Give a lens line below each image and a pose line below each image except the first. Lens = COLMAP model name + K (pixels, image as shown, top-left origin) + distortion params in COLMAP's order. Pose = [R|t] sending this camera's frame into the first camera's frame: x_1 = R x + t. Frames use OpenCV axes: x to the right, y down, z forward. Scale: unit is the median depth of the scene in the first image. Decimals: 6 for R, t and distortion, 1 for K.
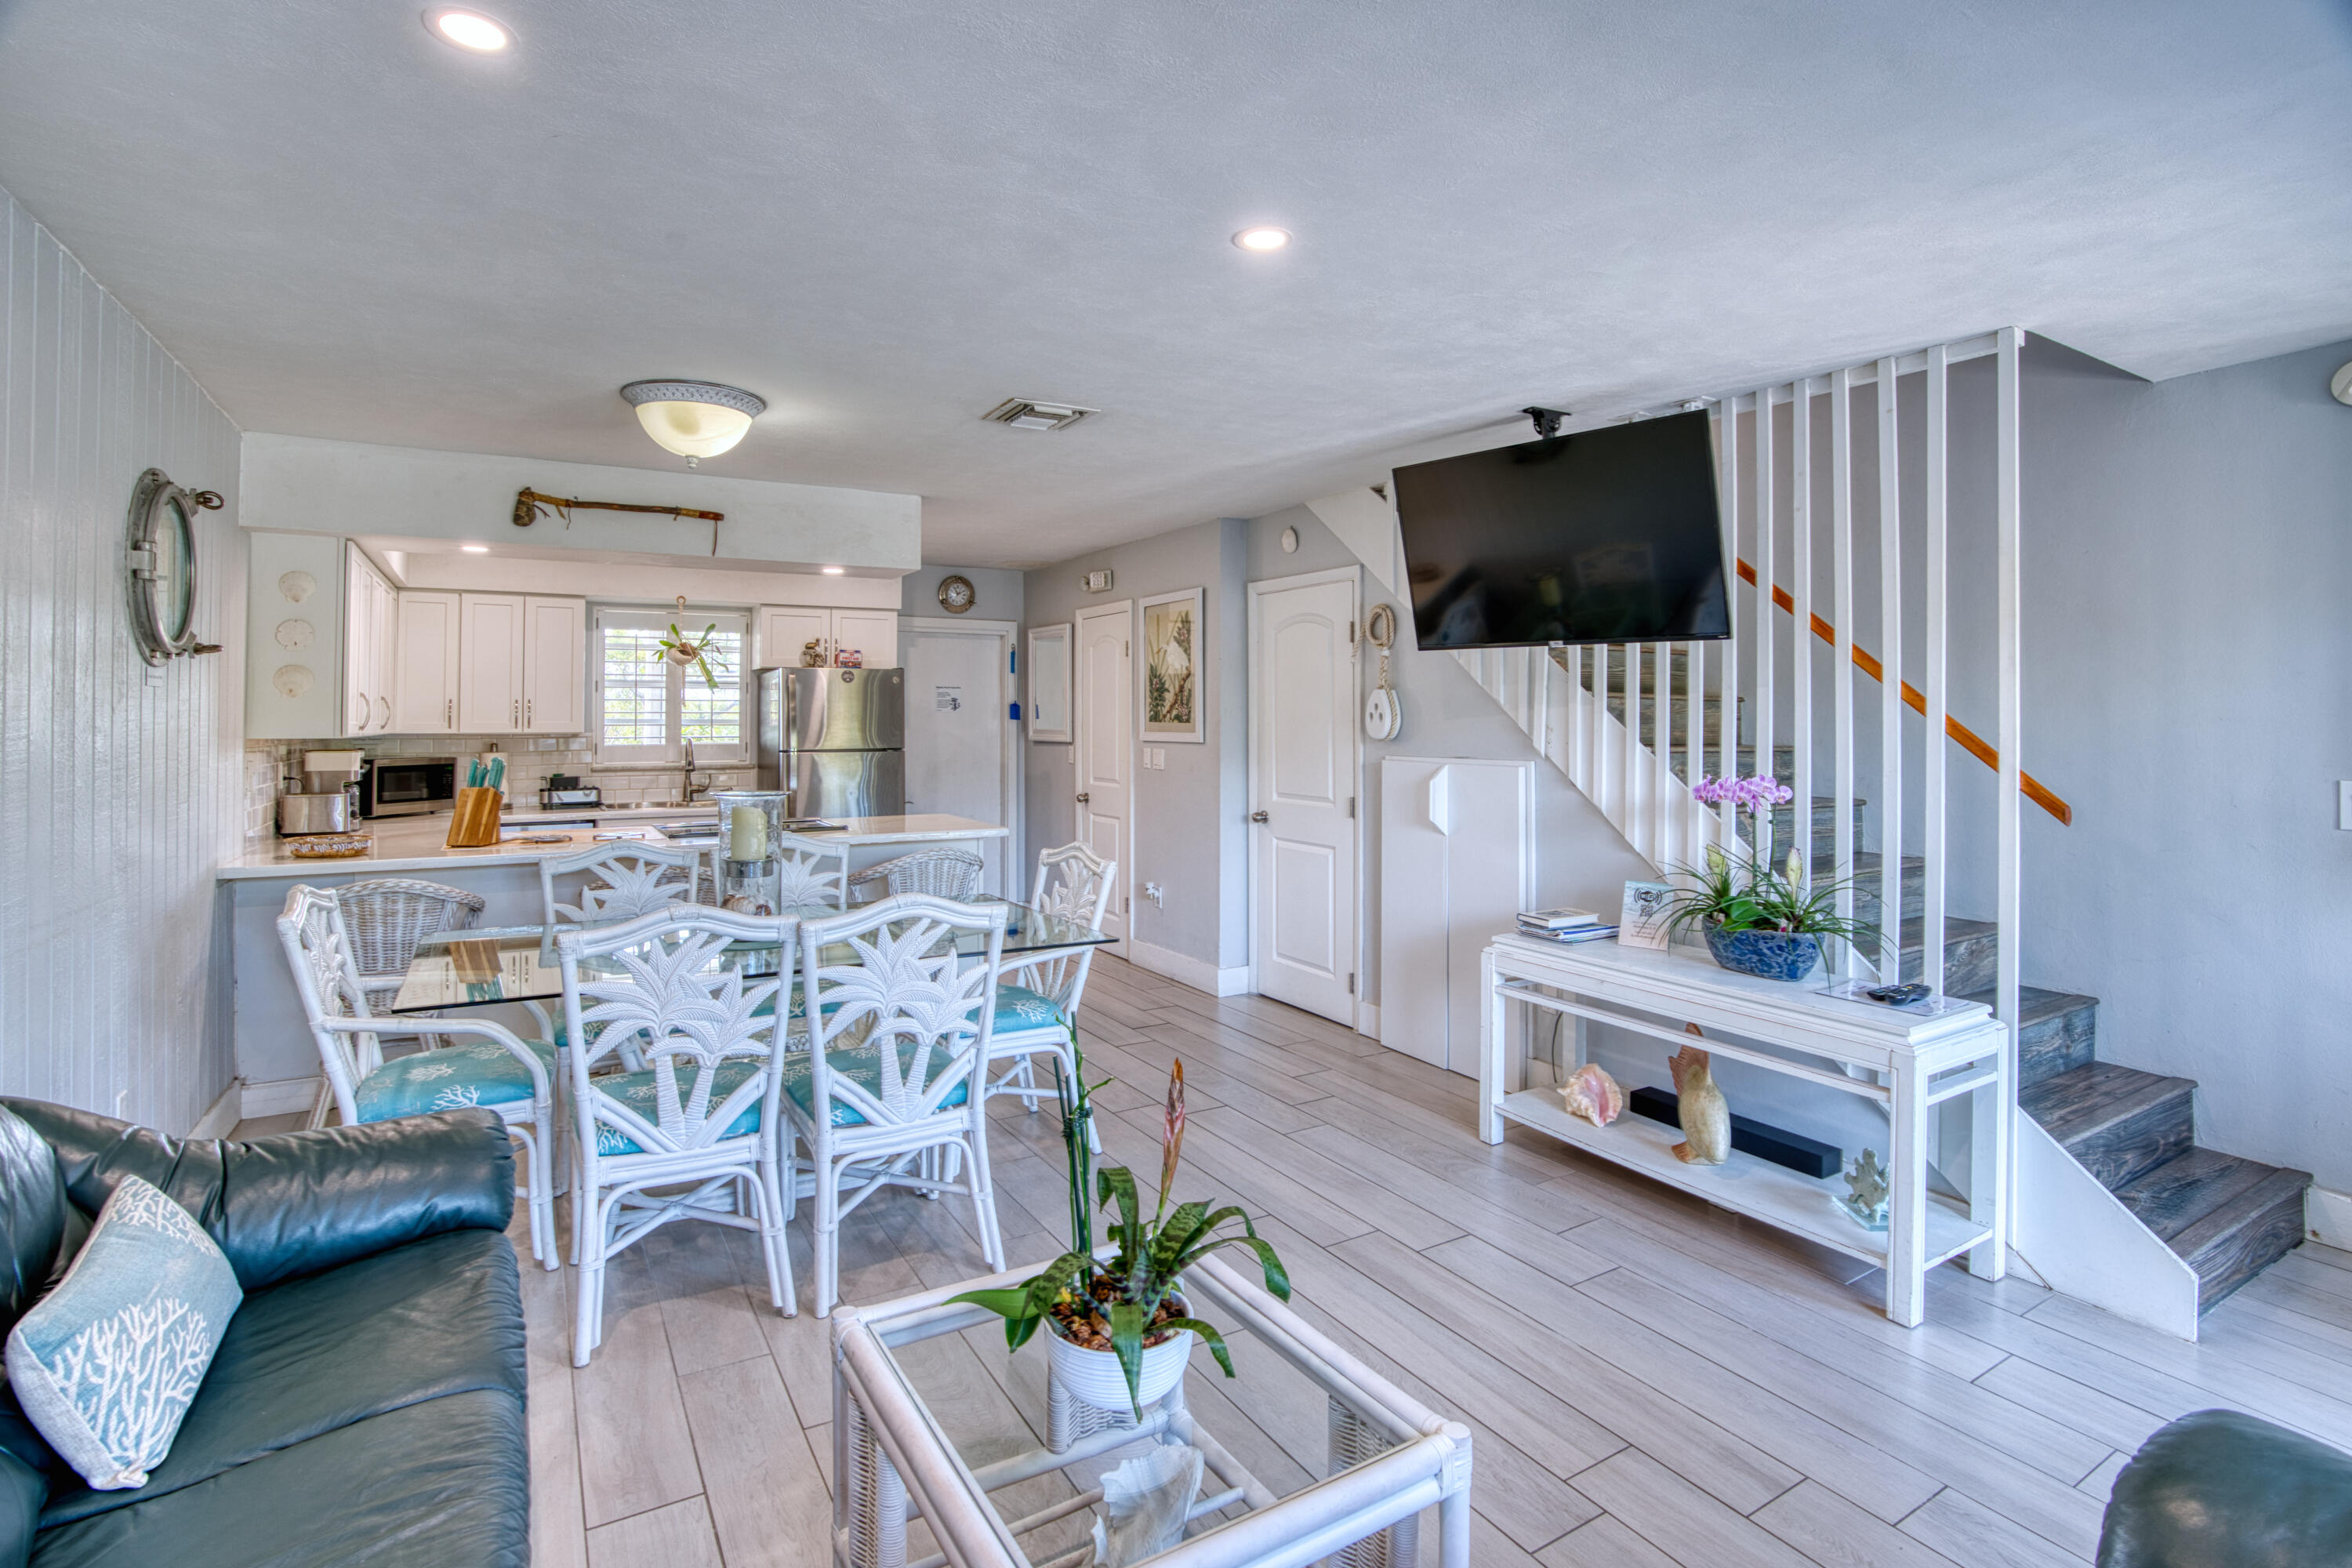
lens RADIAL K [[1127.2, 0, 1174.2], [0, 1127.2, 708.2], [0, 0, 1]] dist [-0.058159, 0.018491]
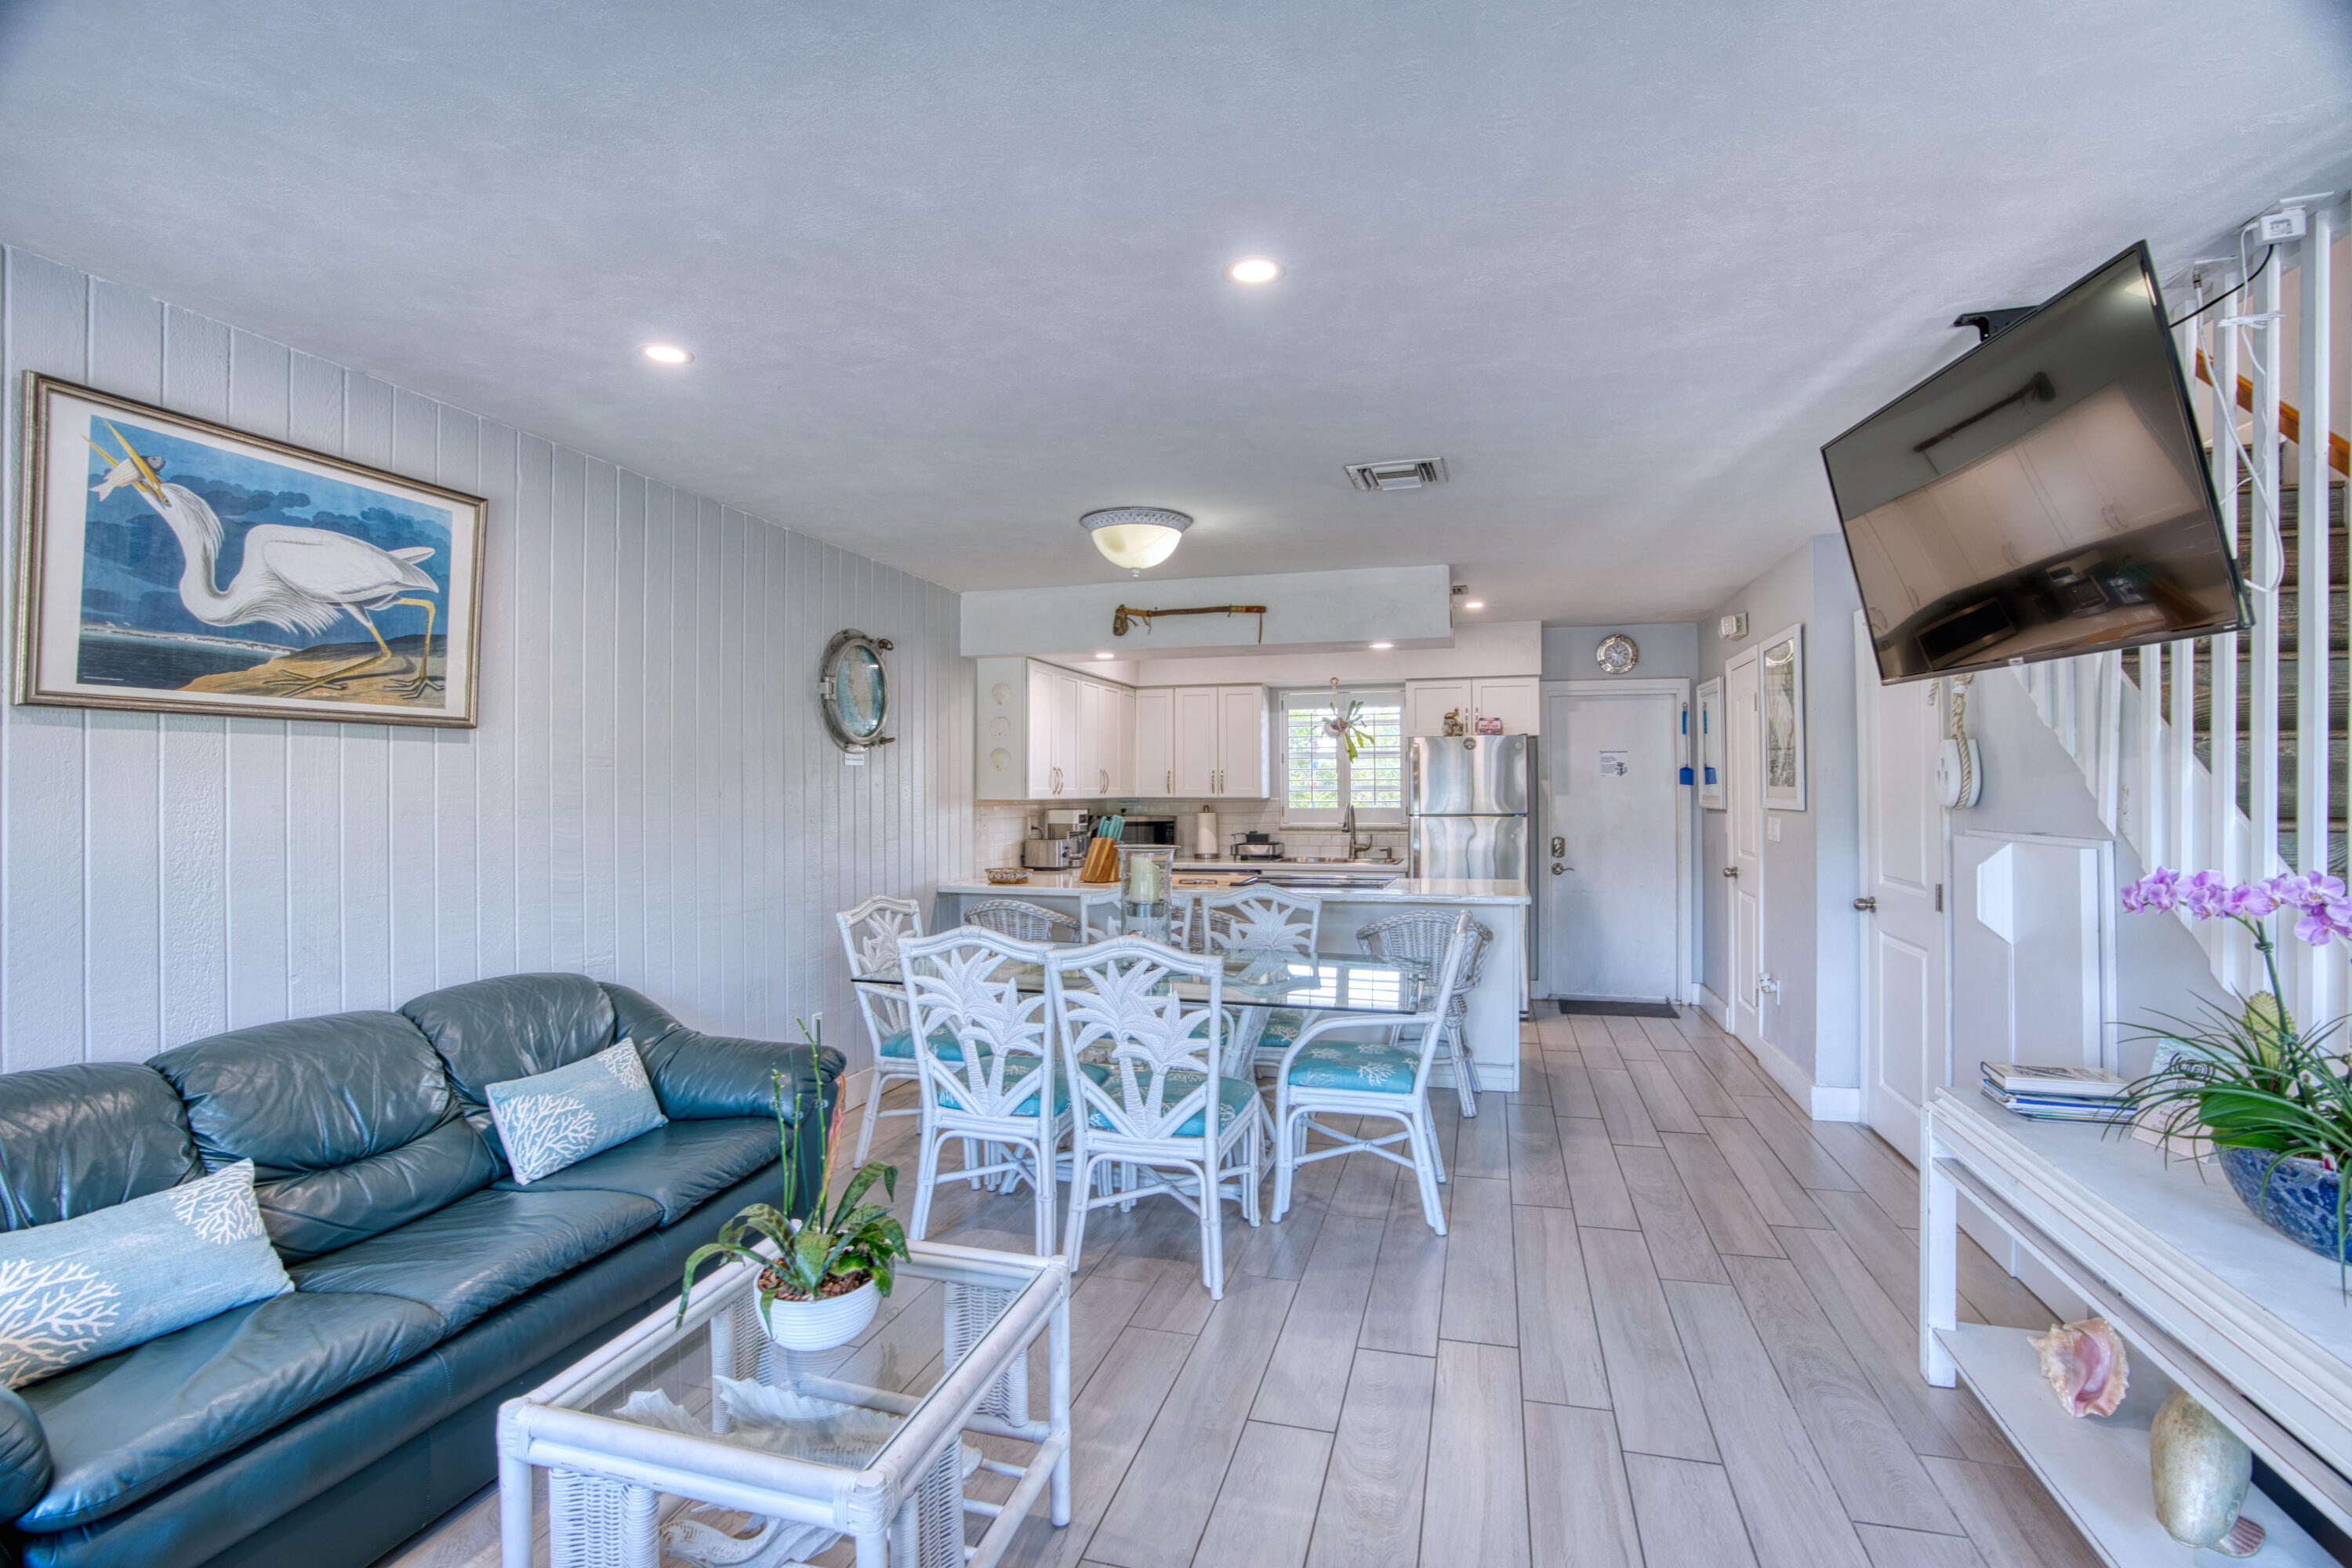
lens RADIAL K [[1108.5, 0, 1180.6], [0, 1108.5, 754.1], [0, 0, 1]] dist [-0.075424, 0.028287]
pose [[0.695586, -0.022976, -0.718075, 0.340566], [0.010001, 0.999701, -0.022298, 0.002556], [0.718373, 0.008329, 0.695608, 0.137433]]
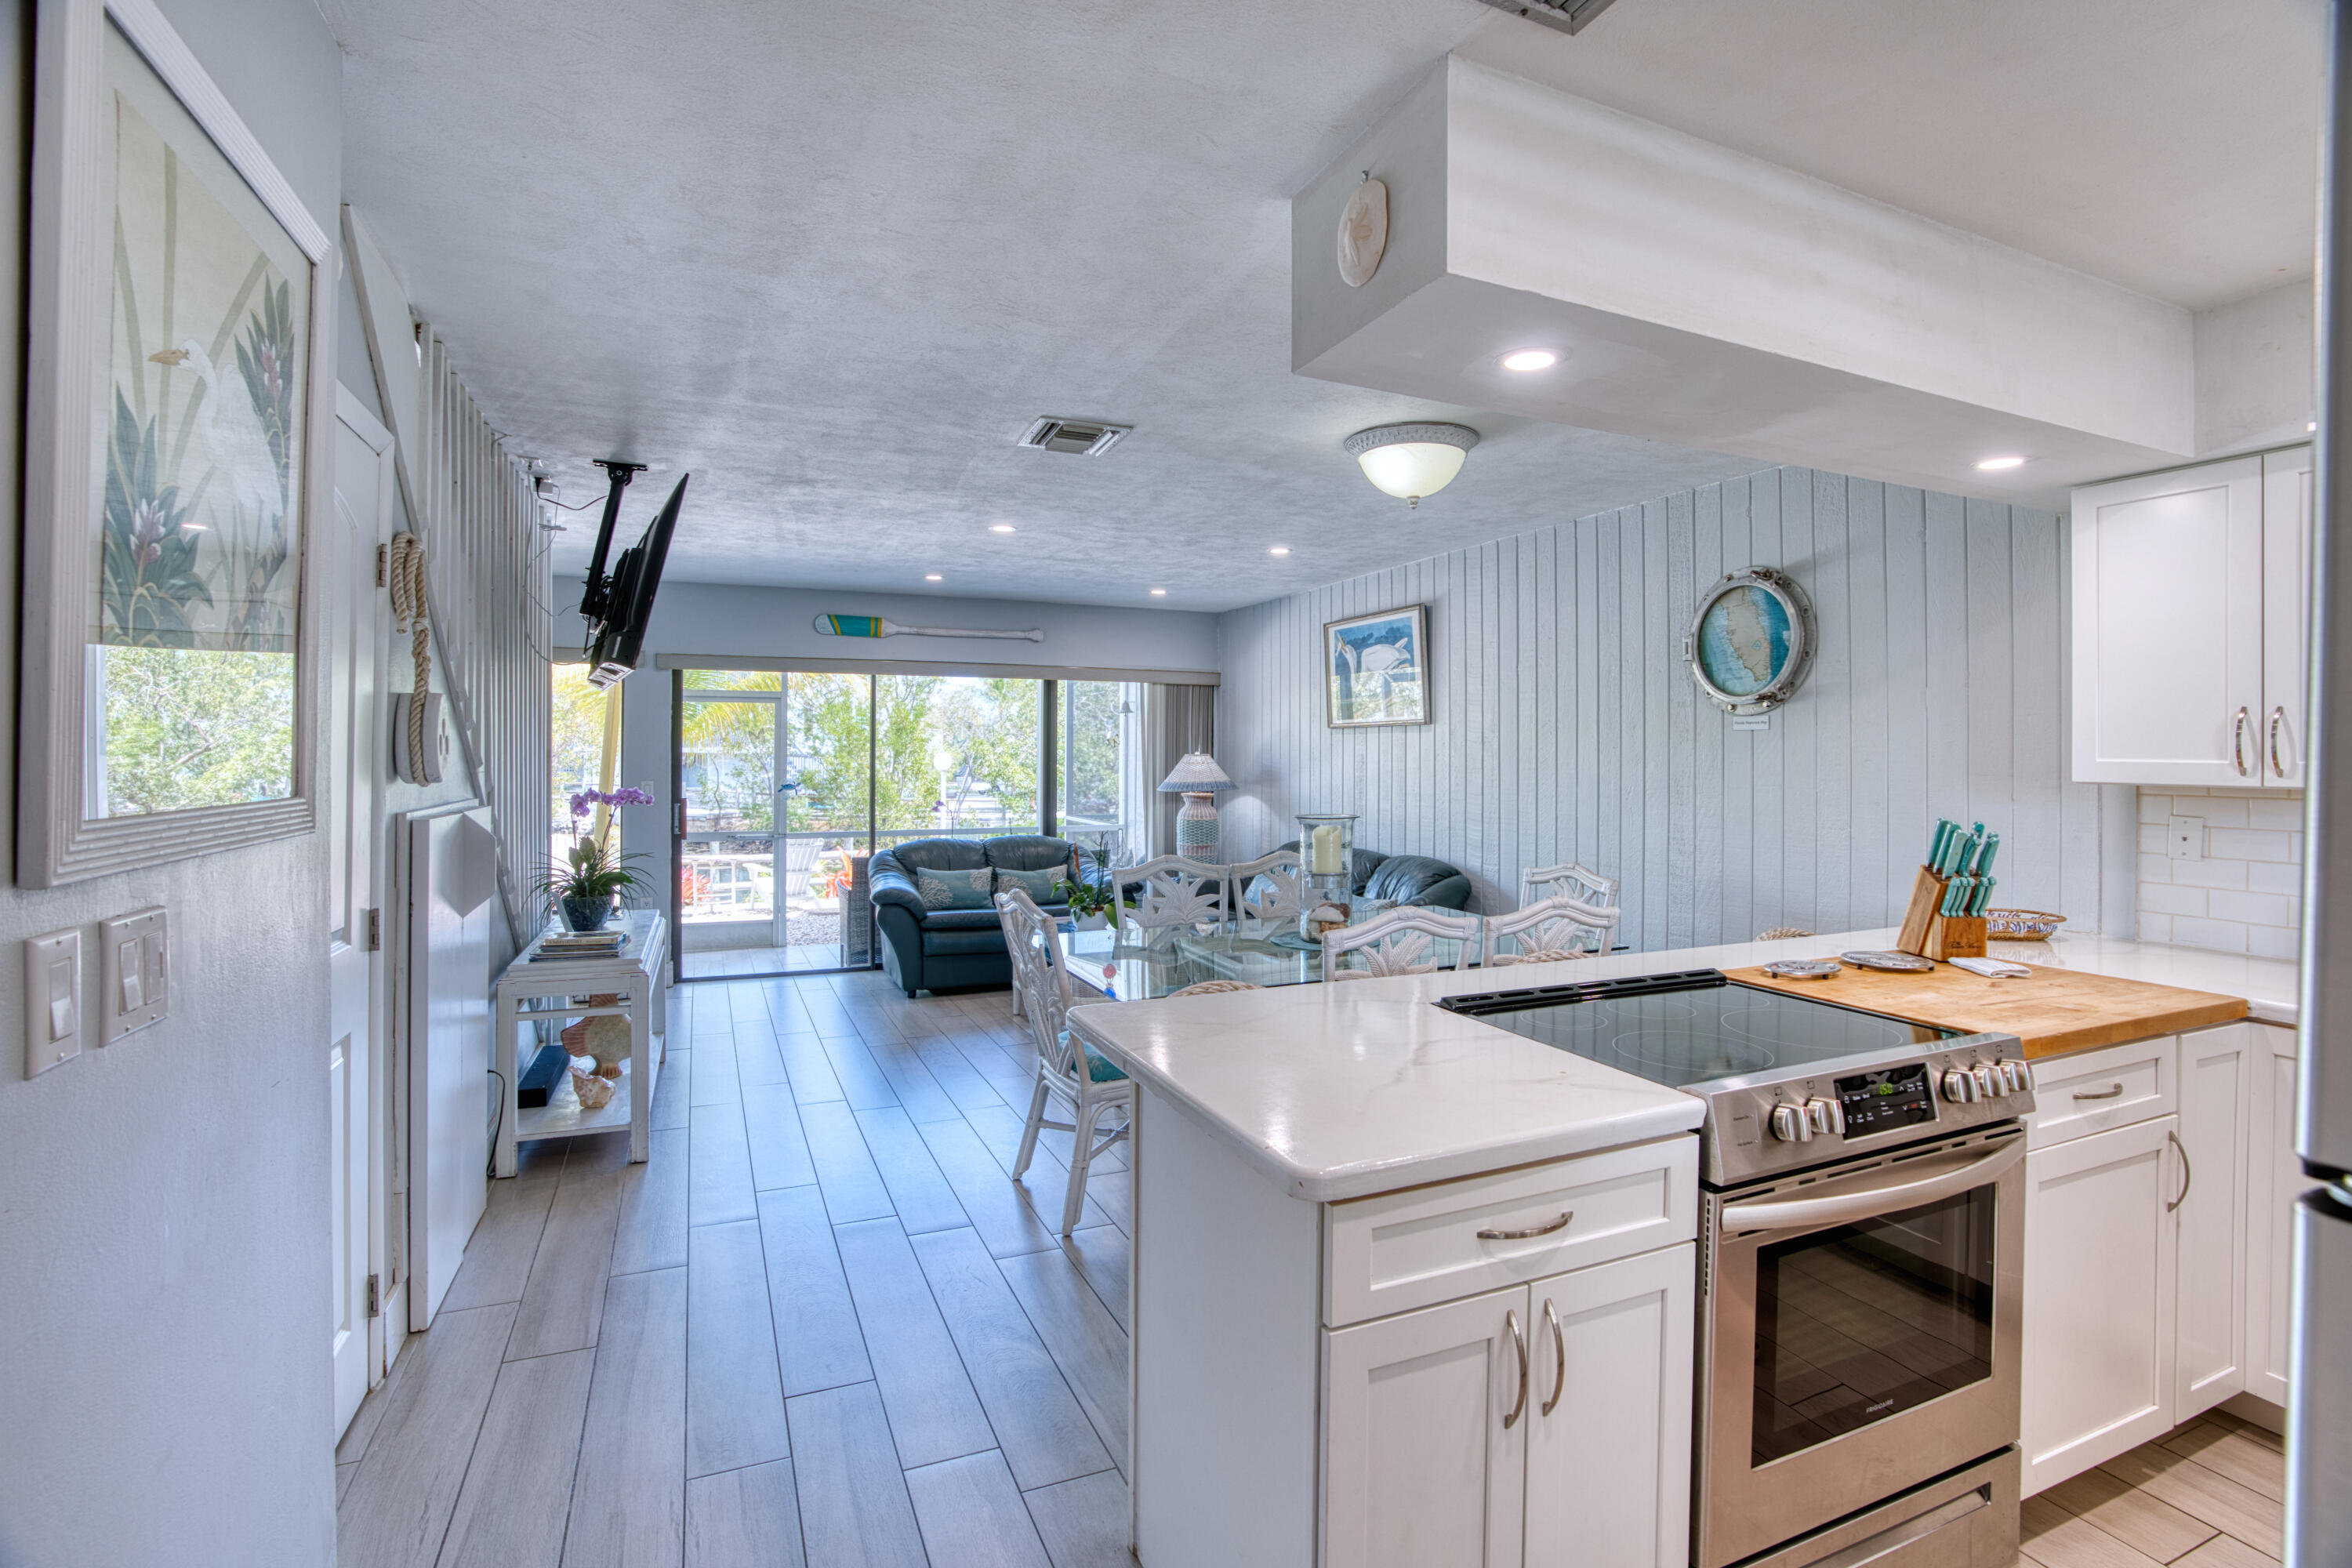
lens RADIAL K [[1108.5, 0, 1180.6], [0, 1108.5, 754.1], [0, 0, 1]] dist [-0.075424, 0.028287]
pose [[-0.992403, -0.001660, 0.123016, -0.252610], [-0.002763, 0.999957, -0.008803, 0.014039], [-0.122996, -0.009076, -0.992366, 1.477565]]
